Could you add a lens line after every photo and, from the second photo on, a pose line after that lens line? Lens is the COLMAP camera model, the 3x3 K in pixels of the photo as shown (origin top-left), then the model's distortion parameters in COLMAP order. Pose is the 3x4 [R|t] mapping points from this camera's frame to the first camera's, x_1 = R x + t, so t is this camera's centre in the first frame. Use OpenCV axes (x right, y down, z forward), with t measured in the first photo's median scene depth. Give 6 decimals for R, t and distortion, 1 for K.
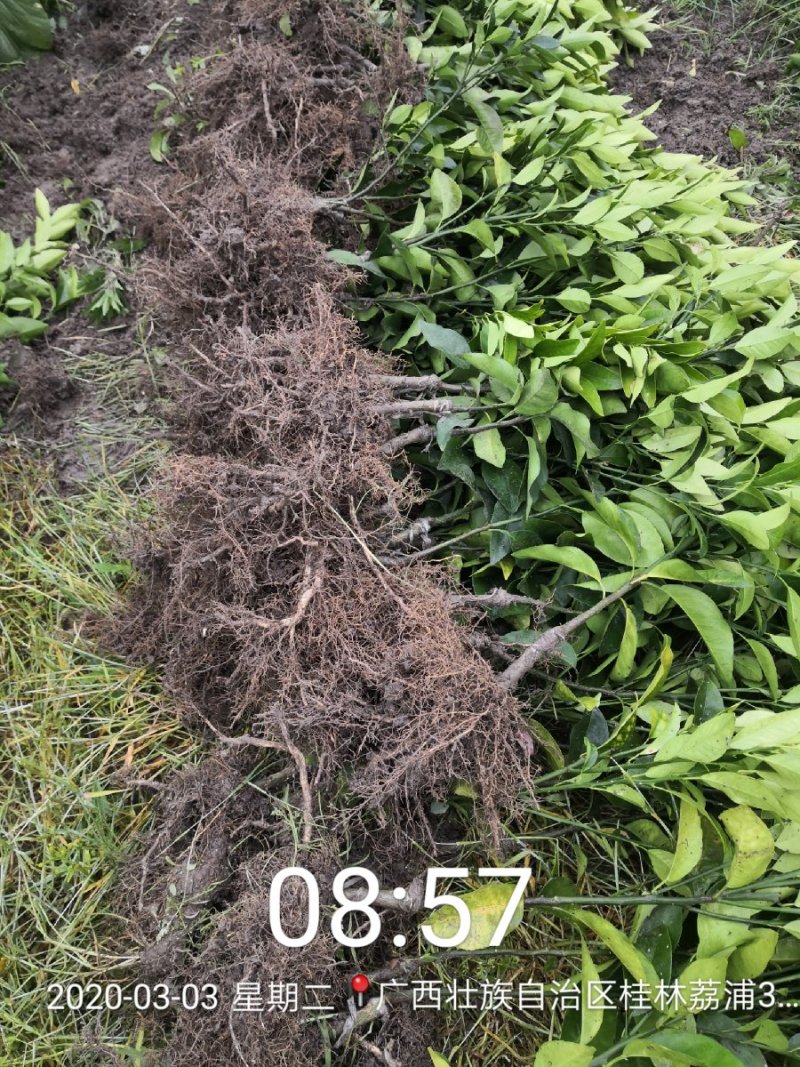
lens RADIAL K [[888.2, 0, 391.5], [0, 888.2, 537.7], [0, 0, 1]] dist [0.033553, -0.061947]
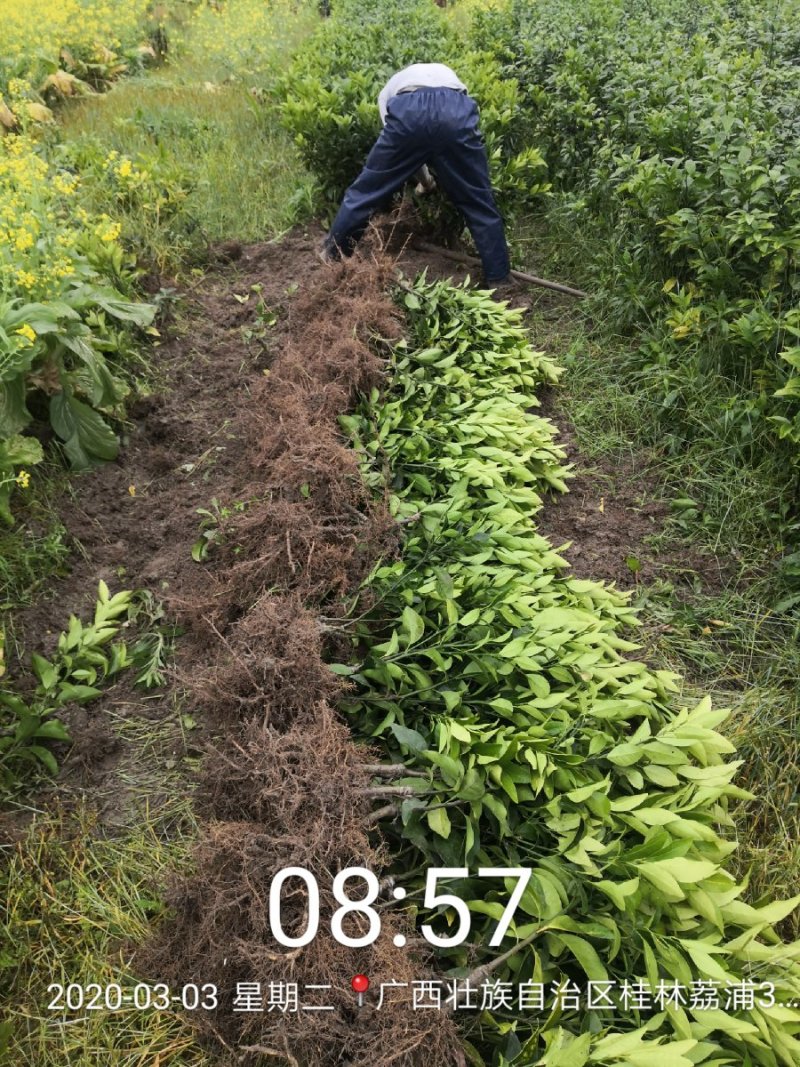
lens RADIAL K [[888.2, 0, 400.3], [0, 888.2, 533.3], [0, 0, 1]] dist [0.033553, -0.061947]
pose [[0.998177, 0.047433, 0.037315, -0.023146], [-0.032109, 0.940910, -0.337132, -0.051886], [-0.051101, 0.335319, 0.940718, -0.451869]]
